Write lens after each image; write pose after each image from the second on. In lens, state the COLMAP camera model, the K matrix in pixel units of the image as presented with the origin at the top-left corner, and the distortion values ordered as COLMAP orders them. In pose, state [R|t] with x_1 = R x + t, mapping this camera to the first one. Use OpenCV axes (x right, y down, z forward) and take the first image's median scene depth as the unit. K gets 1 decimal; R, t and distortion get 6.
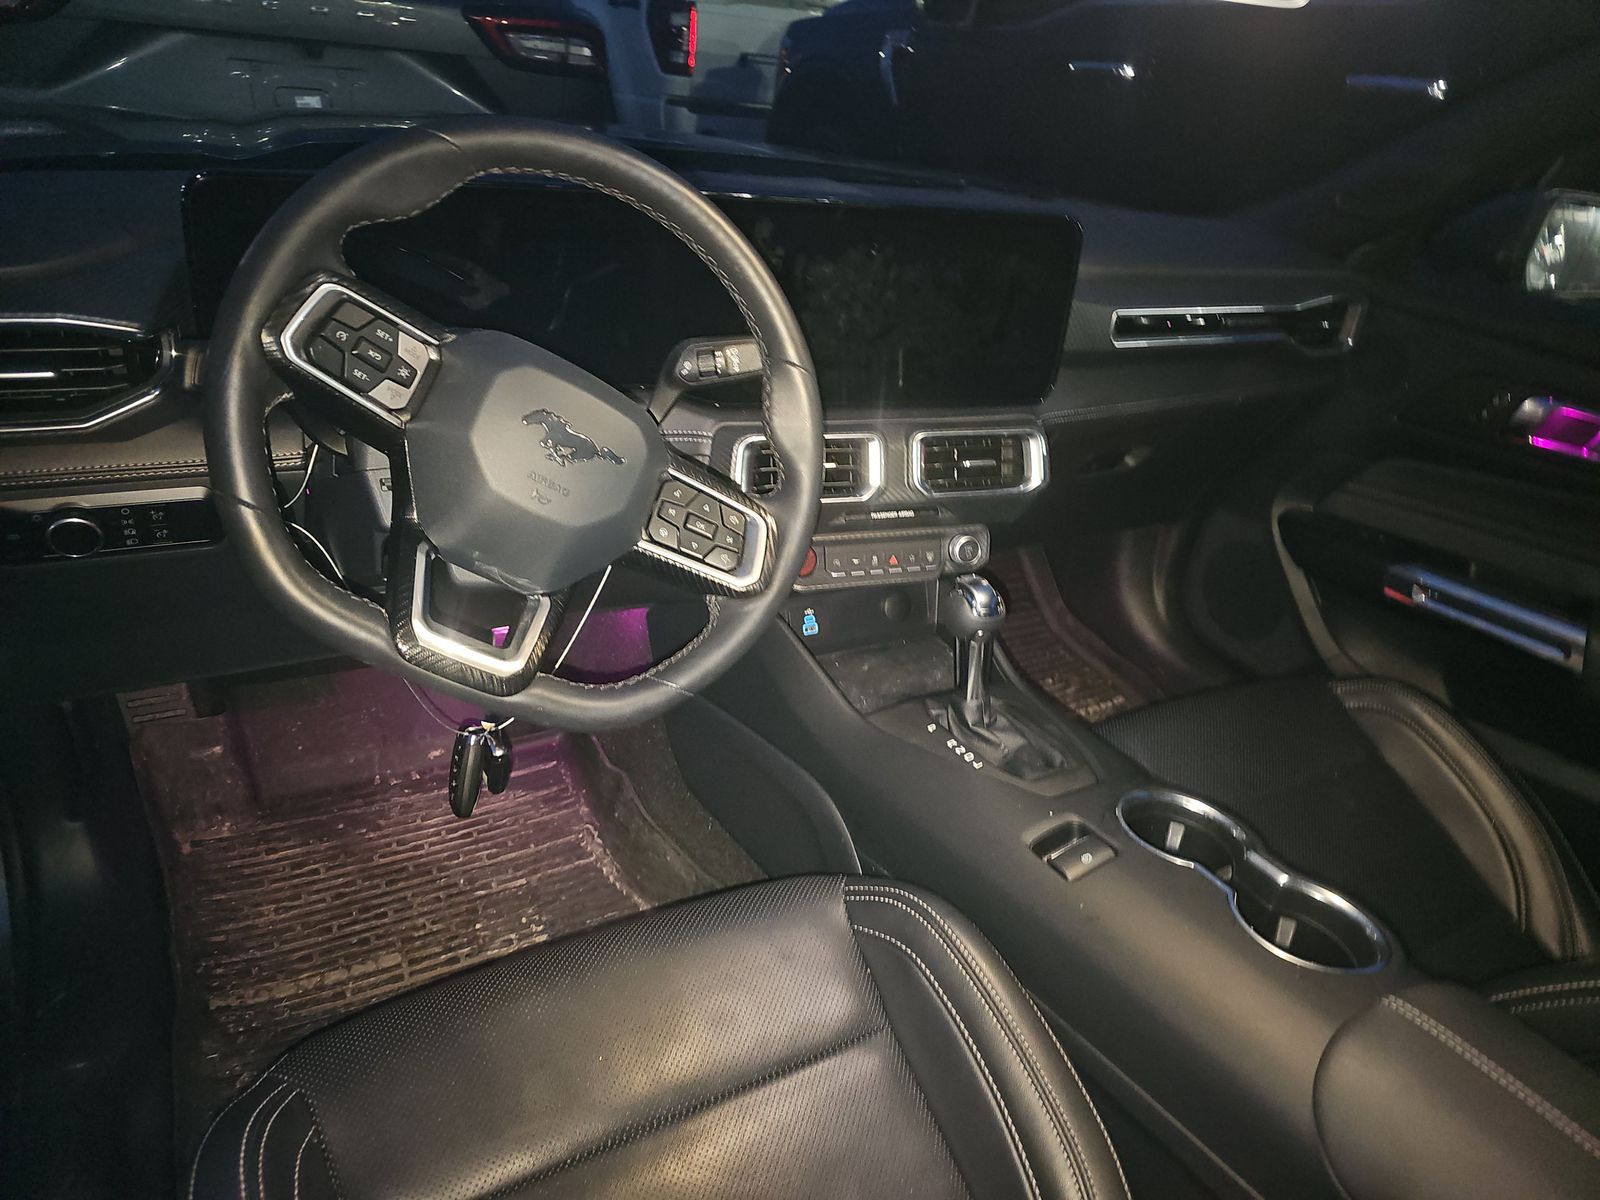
lens RADIAL K [[1039.5, 0, 800.0], [0, 1039.5, 600.0], [0, 0, 1]] dist [0.042098, -0.059984]
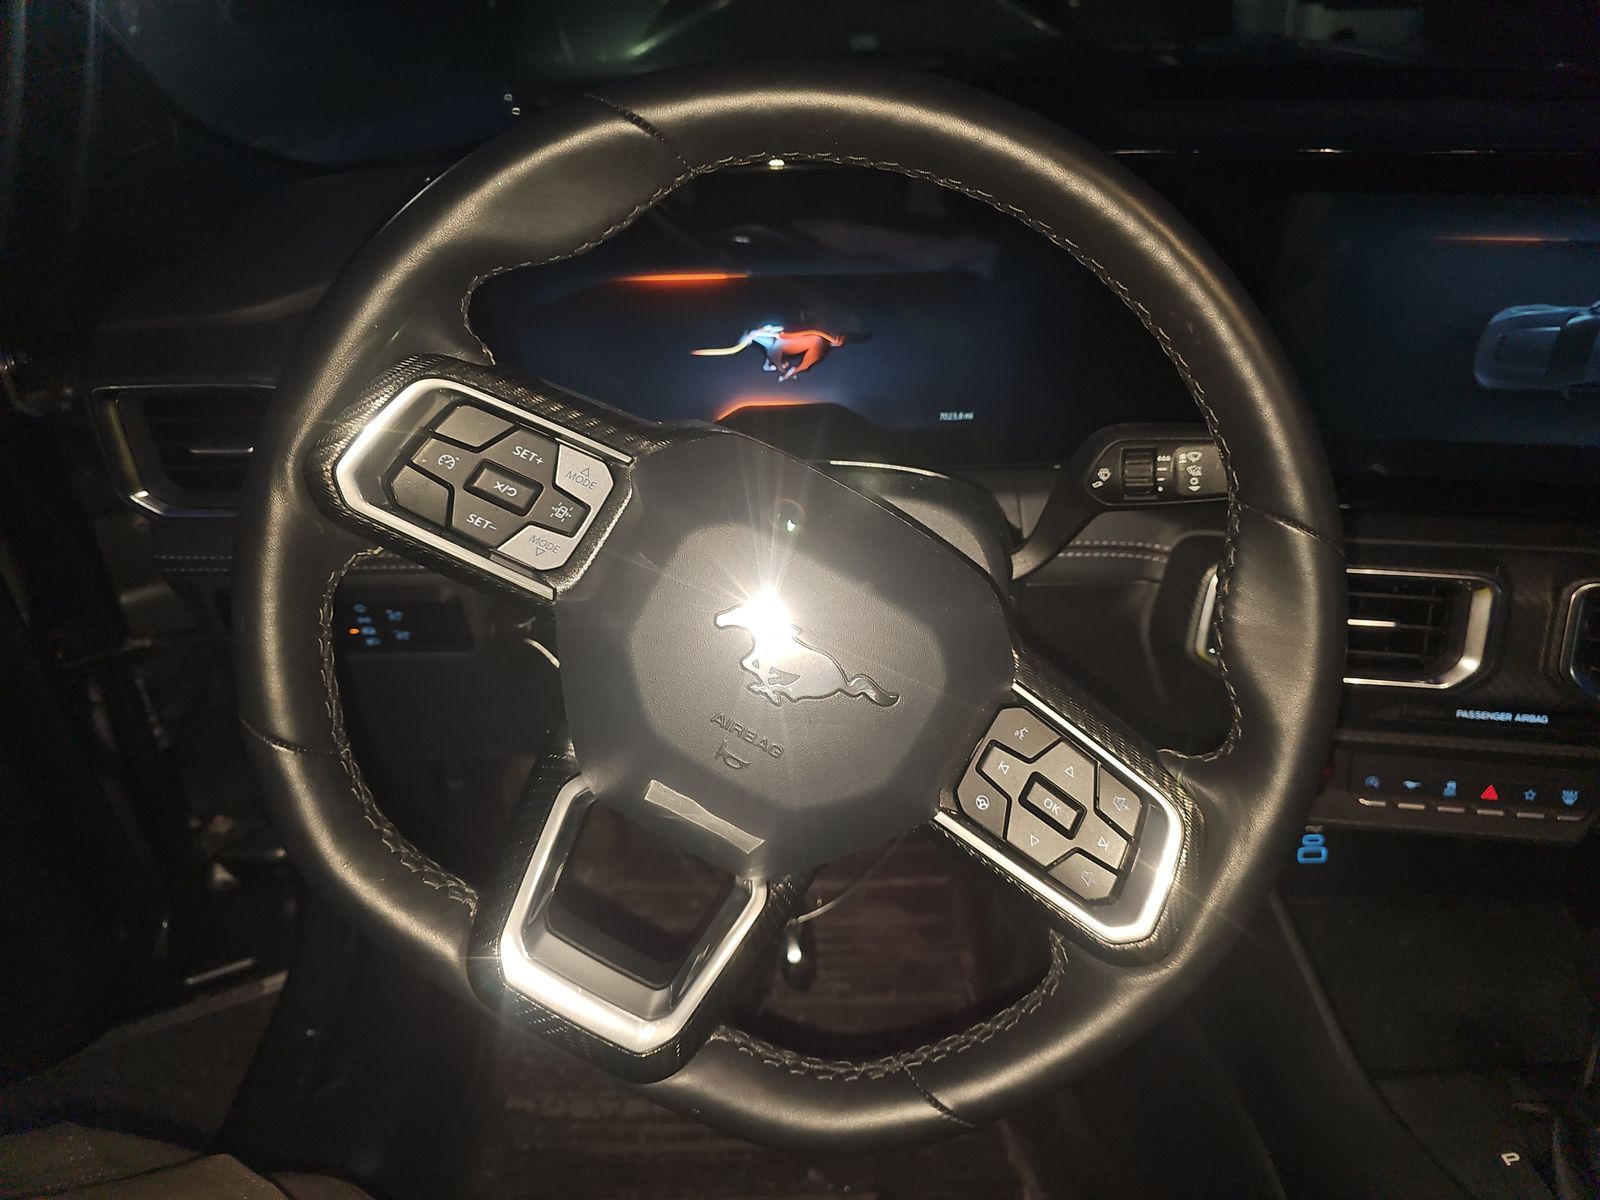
lens RADIAL K [[1039.5, 0, 800.0], [0, 1039.5, 600.0], [0, 0, 1]] dist [0.042098, -0.059984]
pose [[0.865071, 0.146296, -0.479844, 0.033698], [-0.117791, 0.989026, 0.089180, -0.205640], [0.487624, -0.020626, 0.872810, 0.465850]]
